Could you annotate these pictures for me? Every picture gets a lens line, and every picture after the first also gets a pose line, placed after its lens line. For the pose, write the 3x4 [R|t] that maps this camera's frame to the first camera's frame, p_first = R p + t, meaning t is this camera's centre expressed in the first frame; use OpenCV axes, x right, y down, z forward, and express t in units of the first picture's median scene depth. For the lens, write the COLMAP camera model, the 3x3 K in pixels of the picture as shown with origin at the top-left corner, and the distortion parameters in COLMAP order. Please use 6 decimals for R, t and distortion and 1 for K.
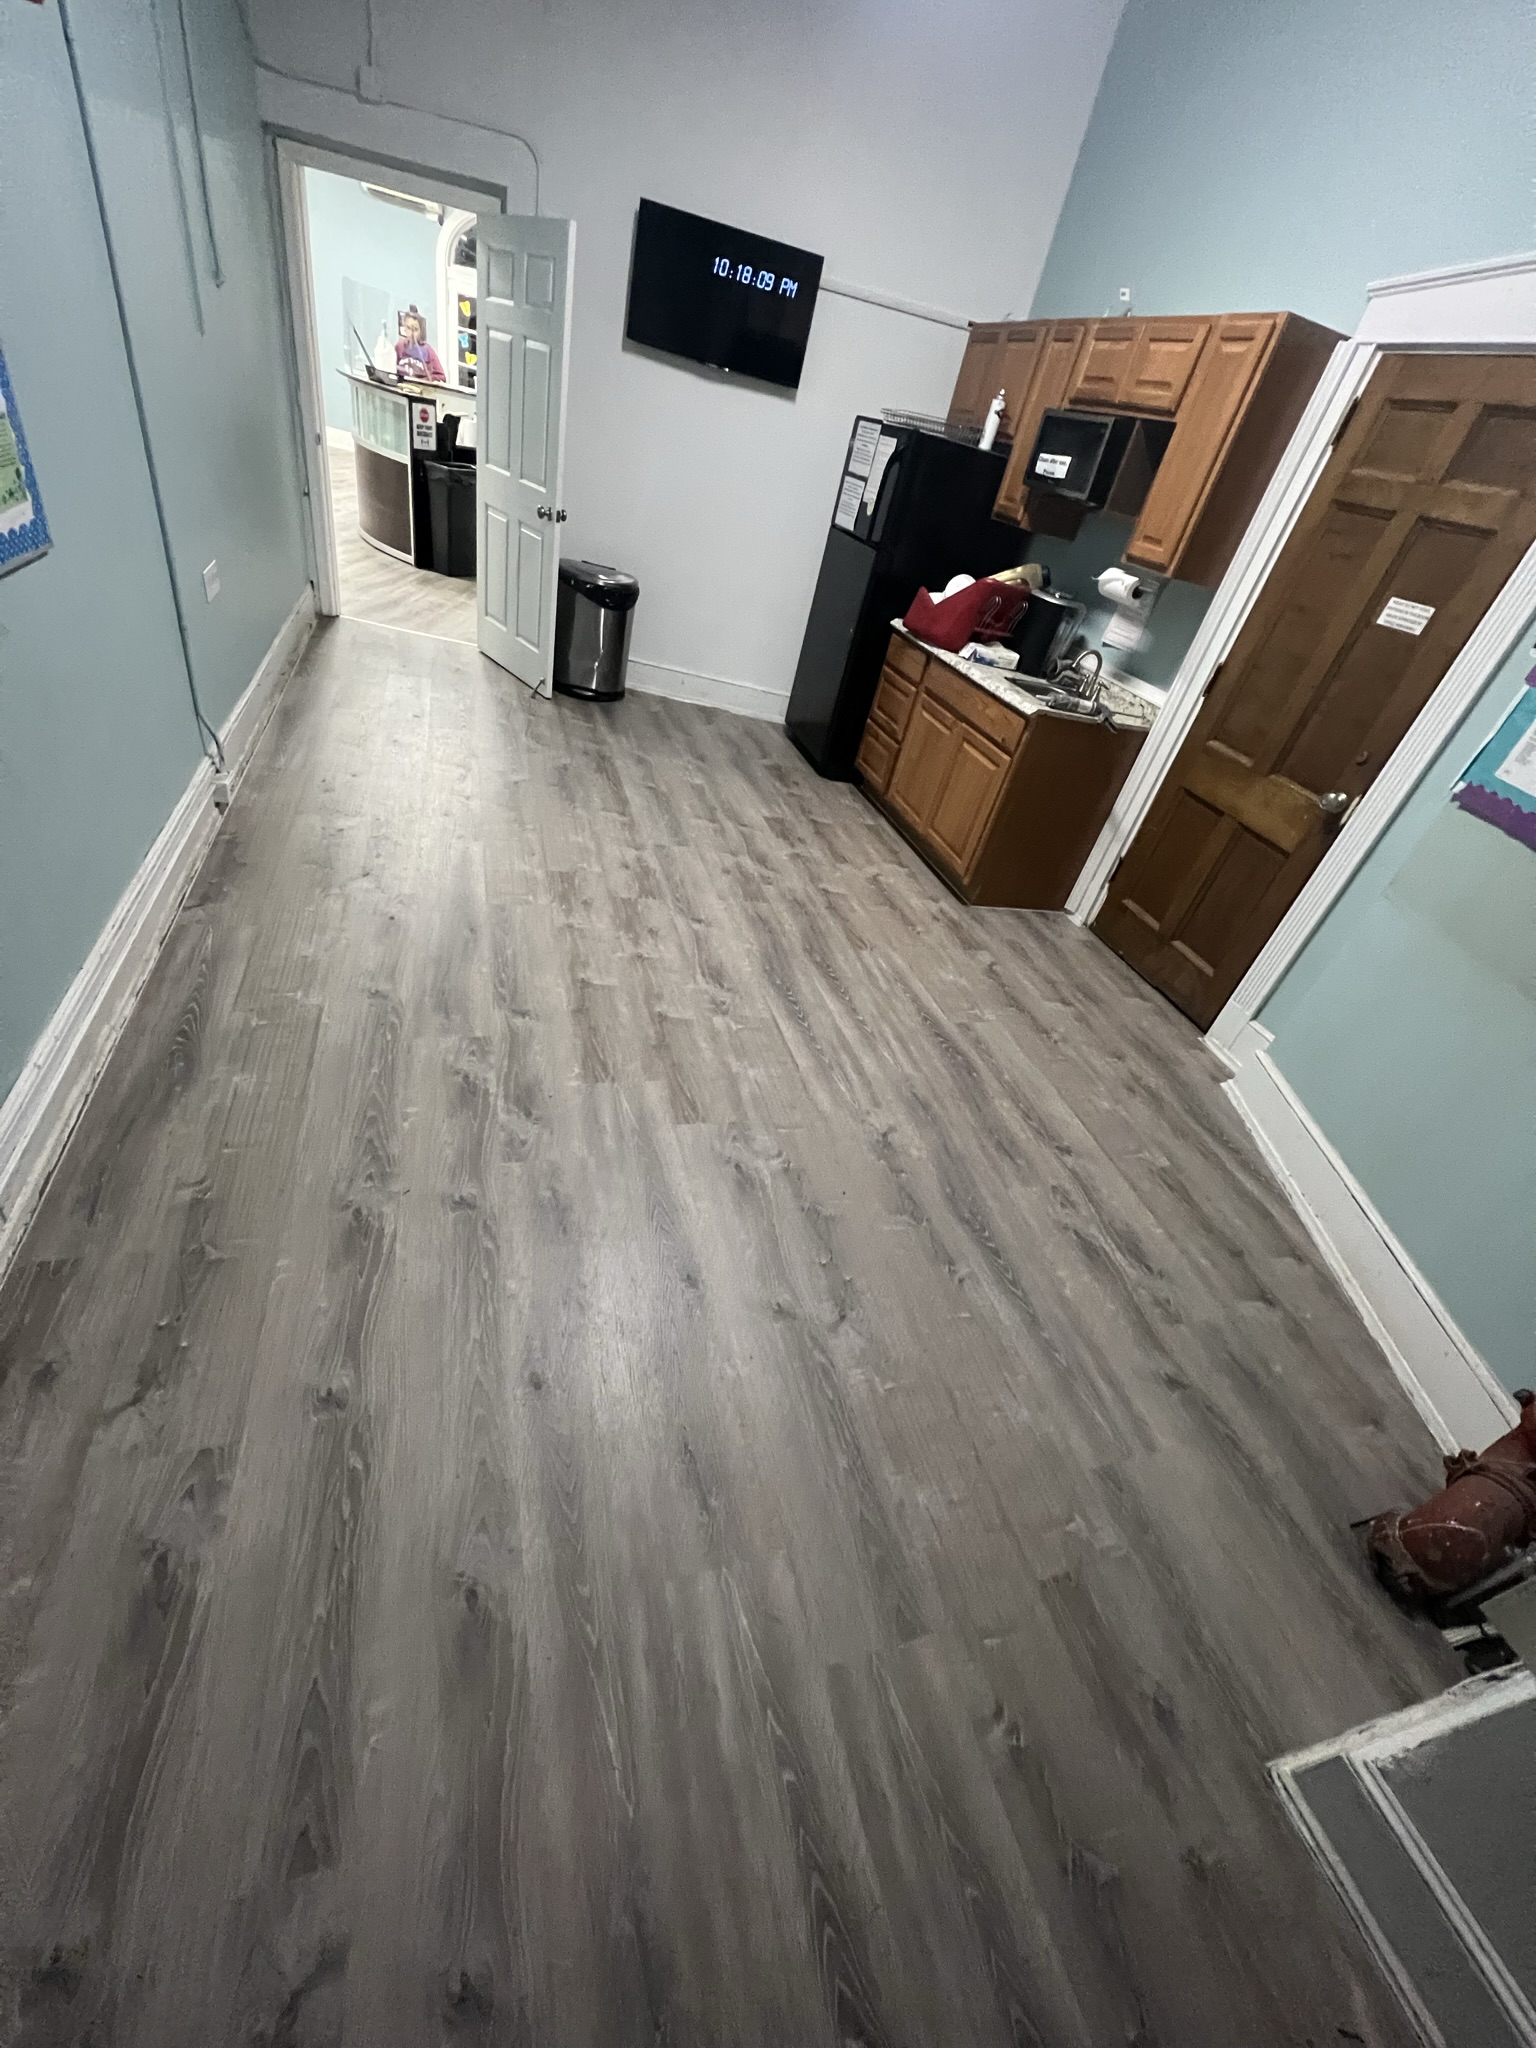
lens RADIAL K [[817.8, 0, 768.0], [0, 817.8, 1024.0], [0, 0, 1]] dist [-0.000102, 0.000309]
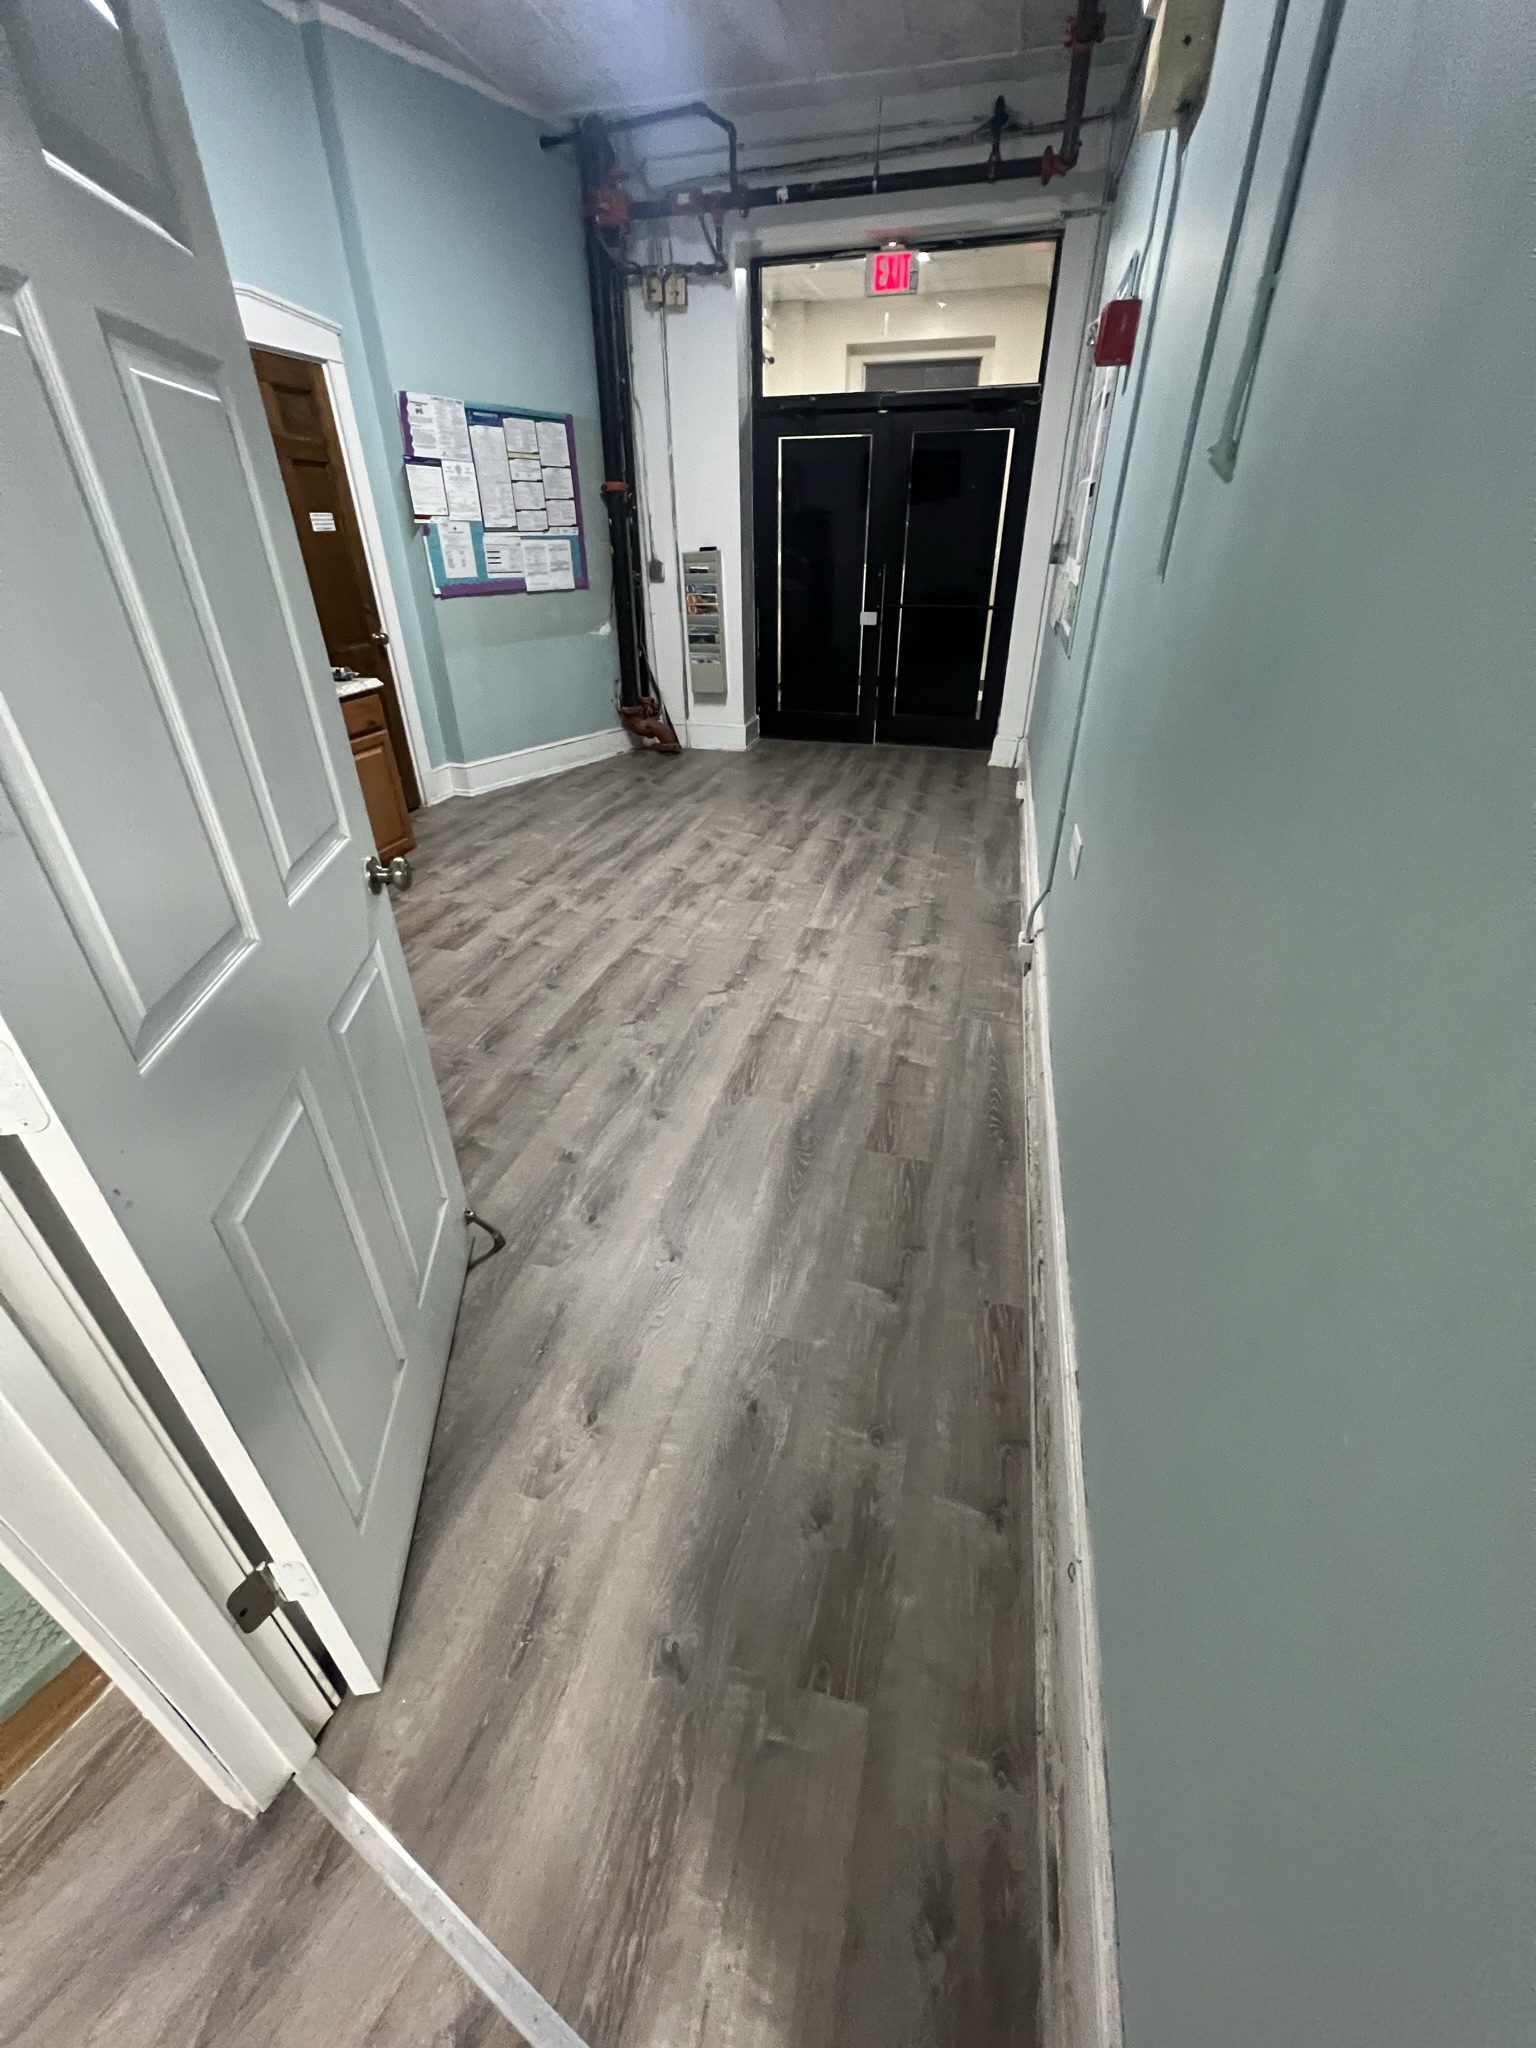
lens RADIAL K [[817.8, 0, 768.0], [0, 817.8, 1024.0], [0, 0, 1]] dist [-0.000102, 0.000309]
pose [[-0.837777, -0.437999, 0.326016, -0.748124], [0.166012, 0.364485, 0.916292, -1.224080], [-0.520162, 0.821771, -0.232645, 1.447937]]
